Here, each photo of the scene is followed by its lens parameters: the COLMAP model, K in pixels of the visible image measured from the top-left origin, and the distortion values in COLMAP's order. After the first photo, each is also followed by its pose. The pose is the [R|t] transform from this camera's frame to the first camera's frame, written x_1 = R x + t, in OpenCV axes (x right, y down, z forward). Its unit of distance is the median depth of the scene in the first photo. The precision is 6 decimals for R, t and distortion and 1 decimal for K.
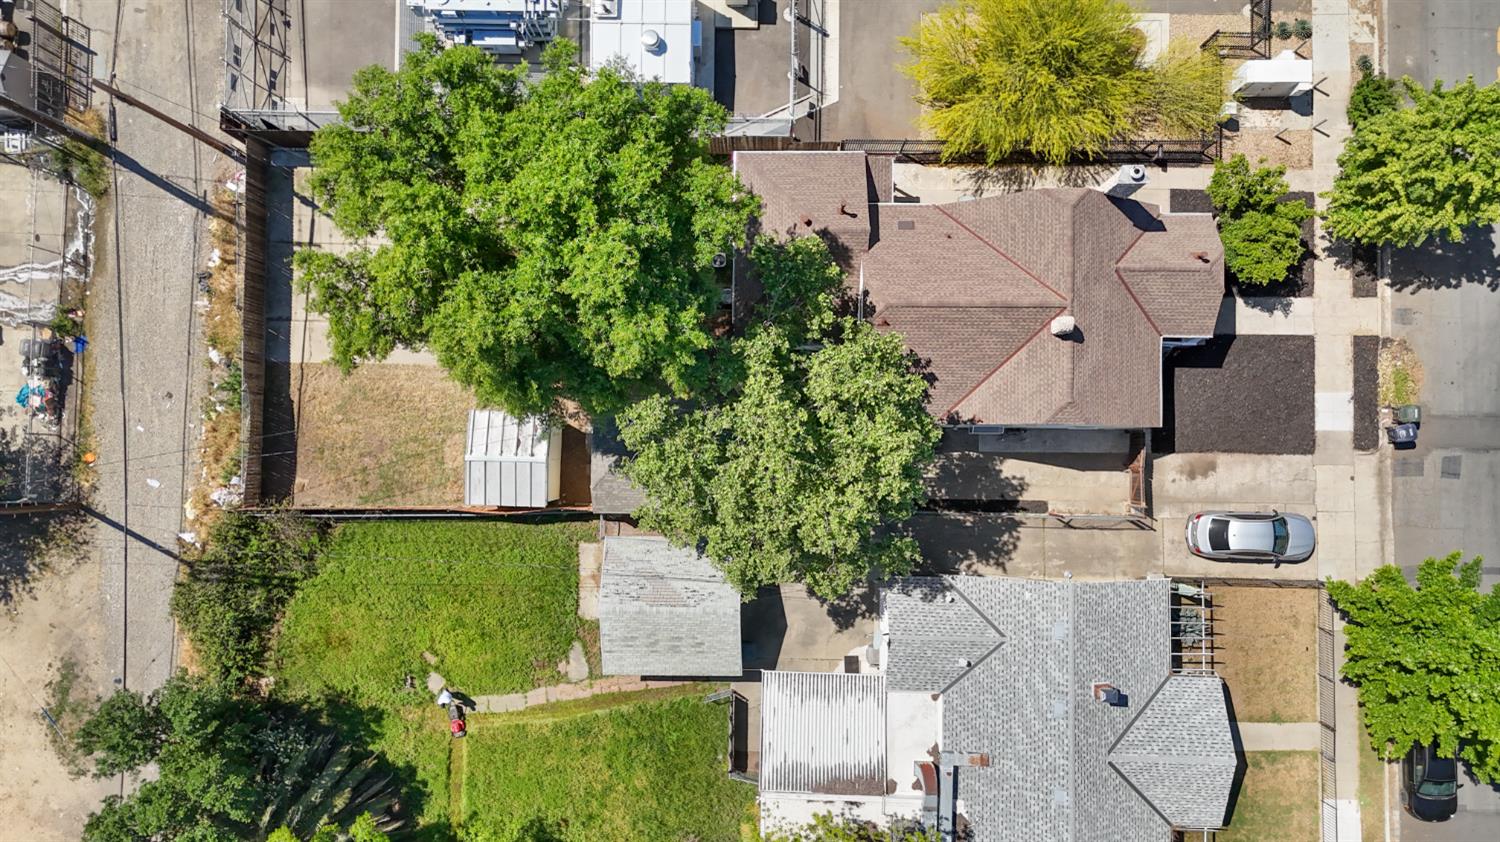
lens RADIAL K [[1093.0, 0, 742.8], [0, 1093.0, 418.1], [0, 0, 1]] dist [0.088662, -0.074141]
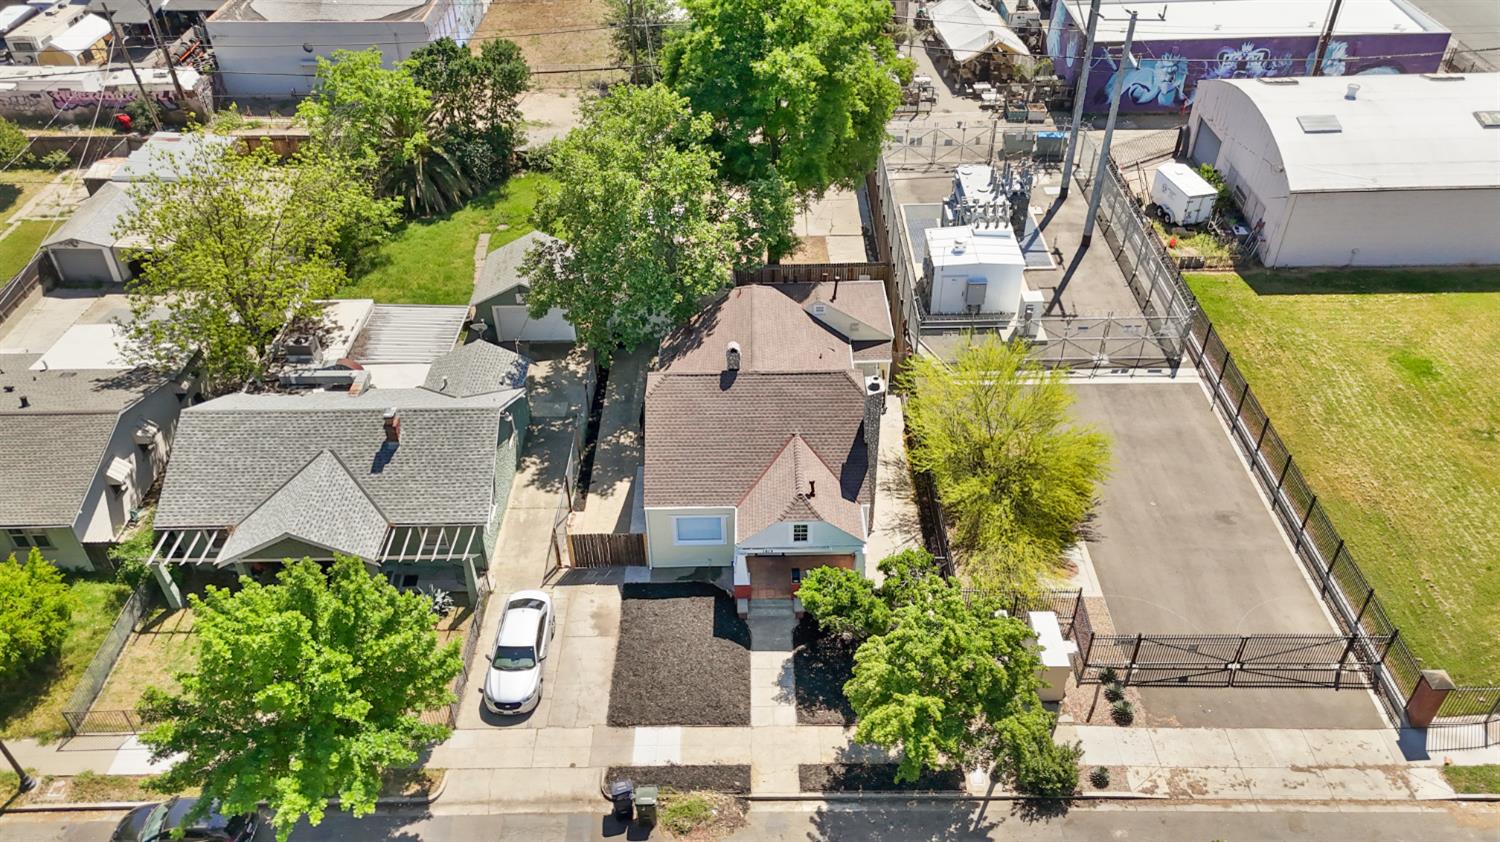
lens RADIAL K [[1093.0, 0, 762.2], [0, 1093.0, 408.8], [0, 0, 1]] dist [0.088662, -0.074141]
pose [[0.026174, 0.626952, -0.778618, 1.007627], [-0.998316, 0.056733, 0.012122, -0.105873], [0.051773, 0.776990, 0.627381, 0.299625]]
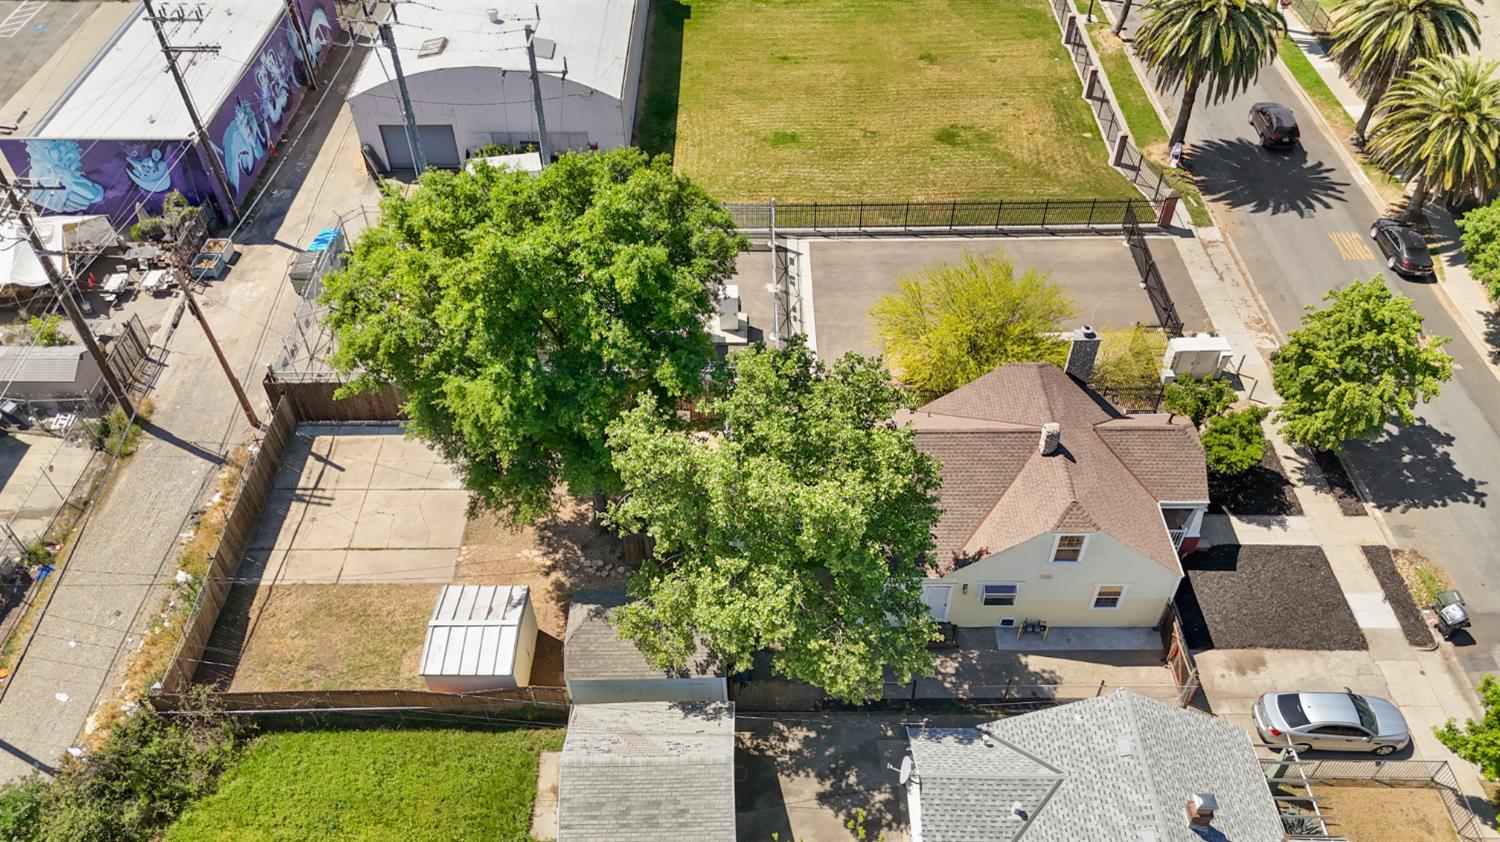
lens RADIAL K [[1093.0, 0, 747.0], [0, 1093.0, 422.1], [0, 0, 1]] dist [0.088662, -0.074141]
pose [[0.999938, -0.006551, 0.008969, 0.001597], [0.010893, 0.736129, -0.676753, 0.503191], [-0.002169, 0.676809, 0.736155, 0.207881]]
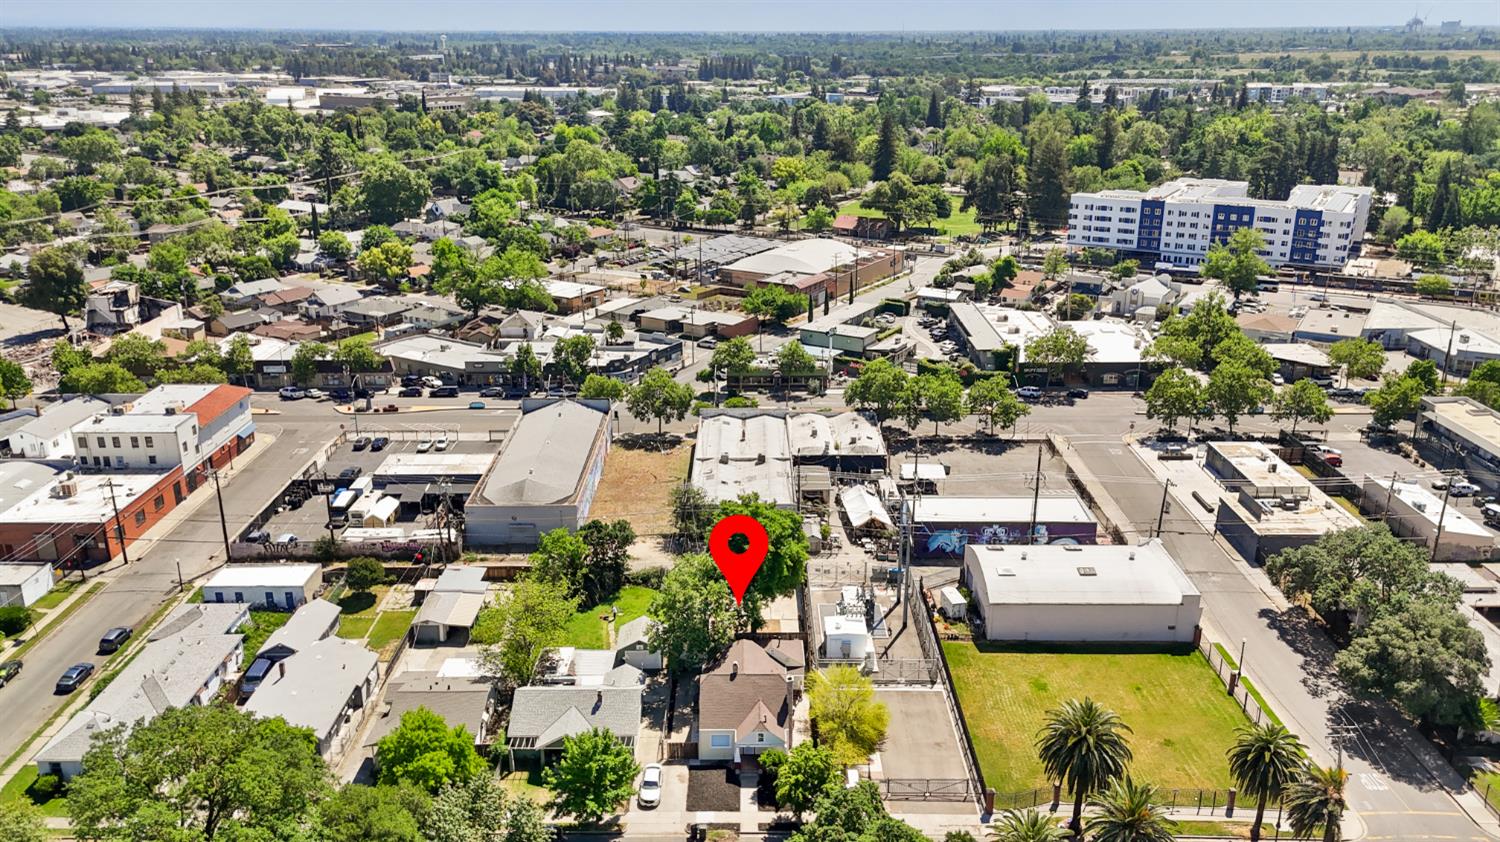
lens RADIAL K [[1093.0, 0, 739.8], [0, 1093.0, 298.4], [0, 0, 1]] dist [0.088662, -0.074141]
pose [[0.008571, 0.230105, -0.973128, 2.415830], [-0.998809, 0.048719, 0.002723, -0.127968], [0.048036, 0.971946, 0.230248, -0.489076]]
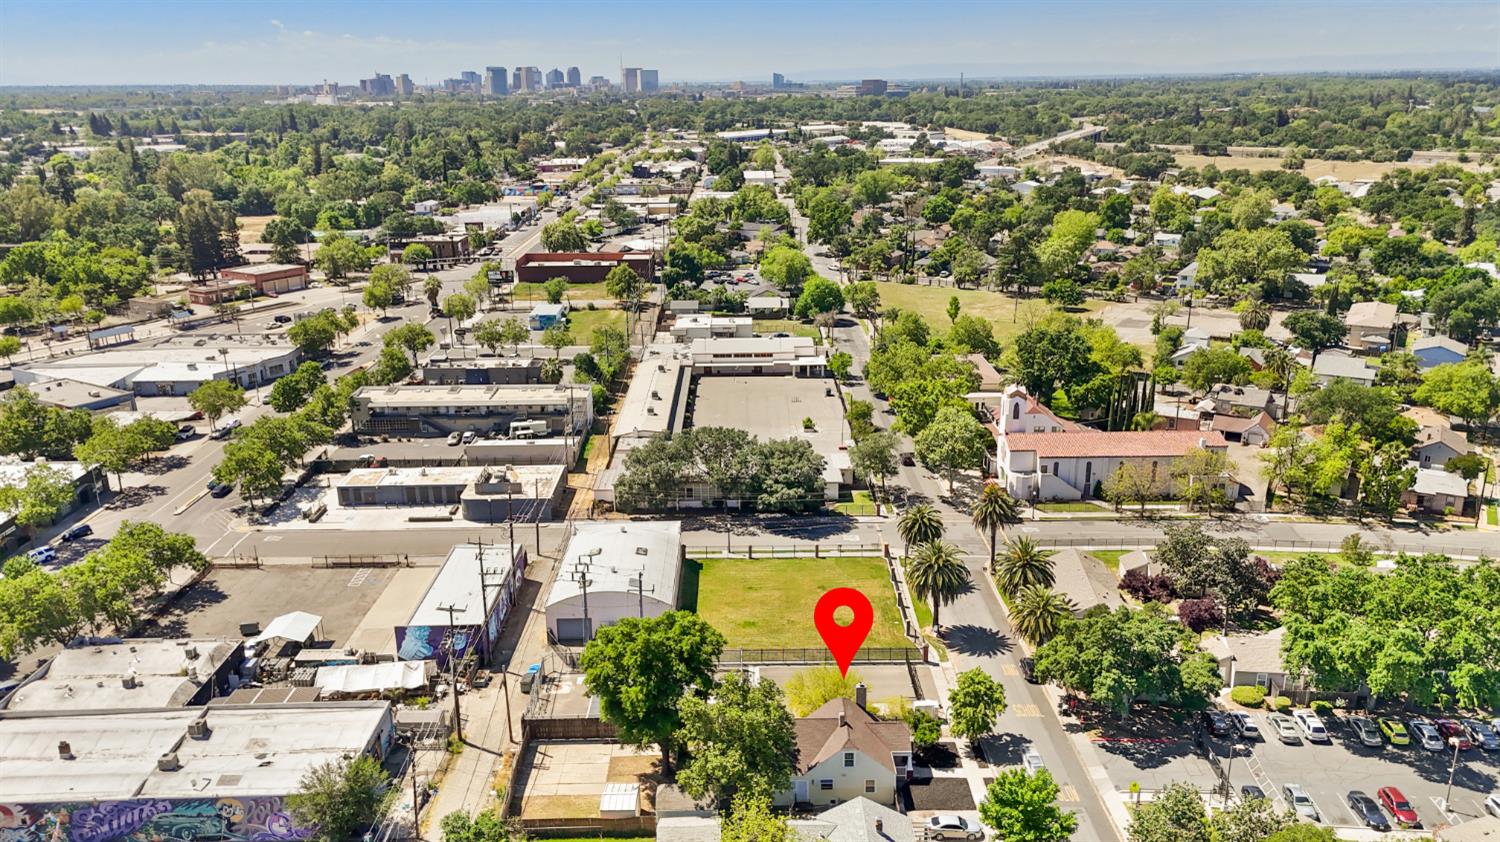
lens RADIAL K [[1093.0, 0, 739.1], [0, 1093.0, 412.7], [0, 0, 1]] dist [0.088662, -0.074141]
pose [[0.999930, -0.009181, 0.007526, 0.023910], [0.010108, 0.325881, -0.945357, 1.875177], [0.006226, 0.945366, 0.325951, -0.490086]]
